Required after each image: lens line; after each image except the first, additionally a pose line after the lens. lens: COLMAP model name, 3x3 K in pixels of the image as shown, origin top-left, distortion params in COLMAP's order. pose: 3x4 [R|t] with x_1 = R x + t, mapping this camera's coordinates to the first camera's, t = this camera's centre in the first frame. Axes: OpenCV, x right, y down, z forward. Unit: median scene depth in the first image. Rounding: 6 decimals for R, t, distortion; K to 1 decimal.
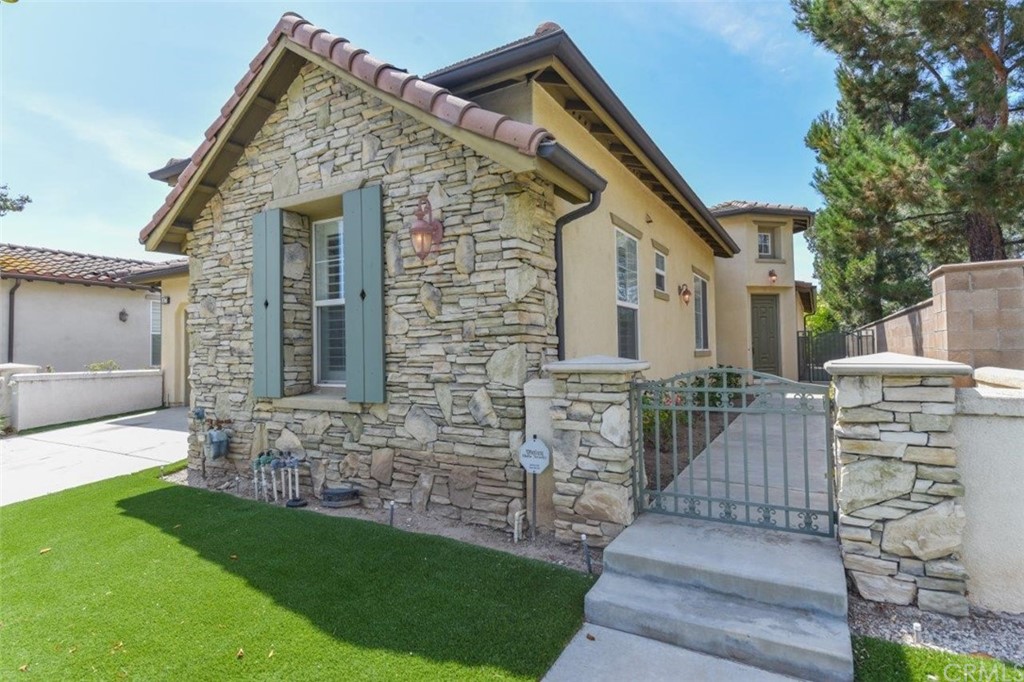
lens RADIAL K [[518.7, 0, 512.1], [0, 518.7, 338.1], [0, 0, 1]] dist [0.002096, -0.001300]
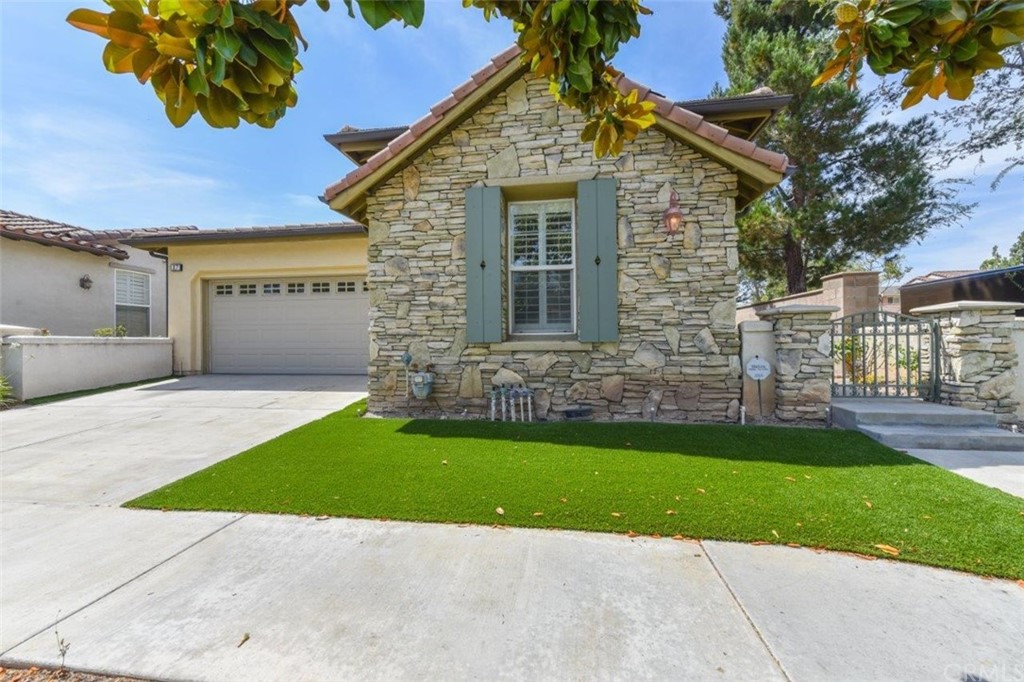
lens RADIAL K [[402.0, 0, 512.0], [0, 402.0, 341.0], [0, 0, 1]] dist [0.006235, -0.000627]
pose [[0.928587, 0.006798, 0.371052, -0.889894], [-0.013903, 0.999768, 0.016478, 0.110155], [-0.370854, -0.020460, 0.928466, 0.127833]]
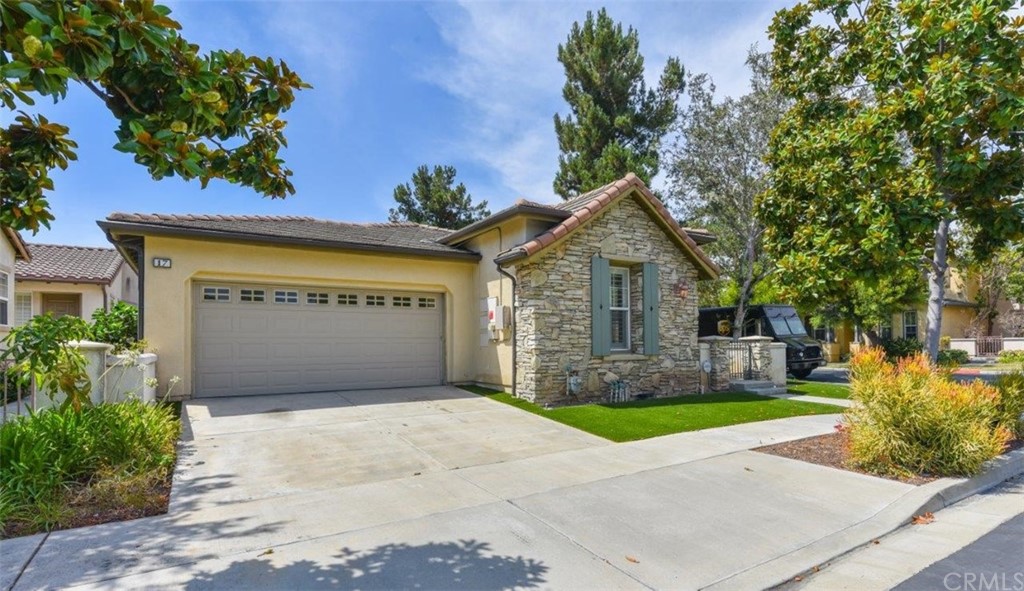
lens RADIAL K [[520.9, 0, 515.6], [0, 520.9, 338.9], [0, 0, 1]] dist [0.000051, 0.000082]
pose [[0.464320, 0.021079, 0.885417, -2.719075], [-0.017503, 0.999740, -0.014622, 0.100413], [-0.885494, -0.008708, 0.464568, 0.457996]]
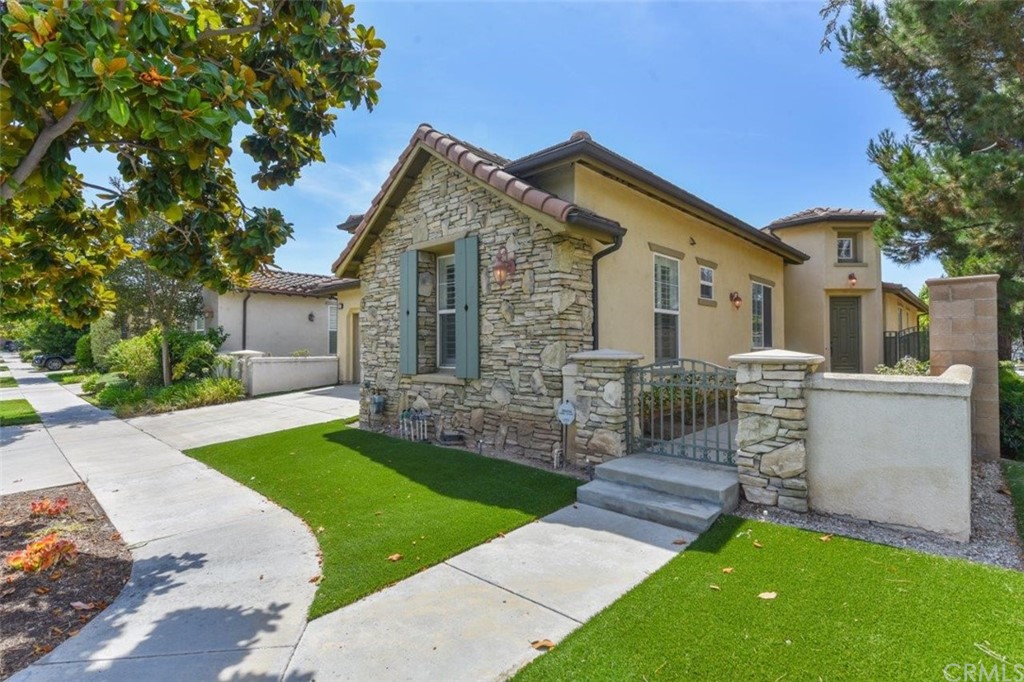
lens RADIAL K [[487.5, 0, 512.6], [0, 487.5, 338.5], [0, 0, 1]] dist [0.001326, -0.000266]
pose [[0.973285, 0.010122, -0.229378, 0.178529], [-0.008250, 0.999924, 0.009119, -0.007353], [0.229453, -0.006983, 0.973295, -0.373532]]
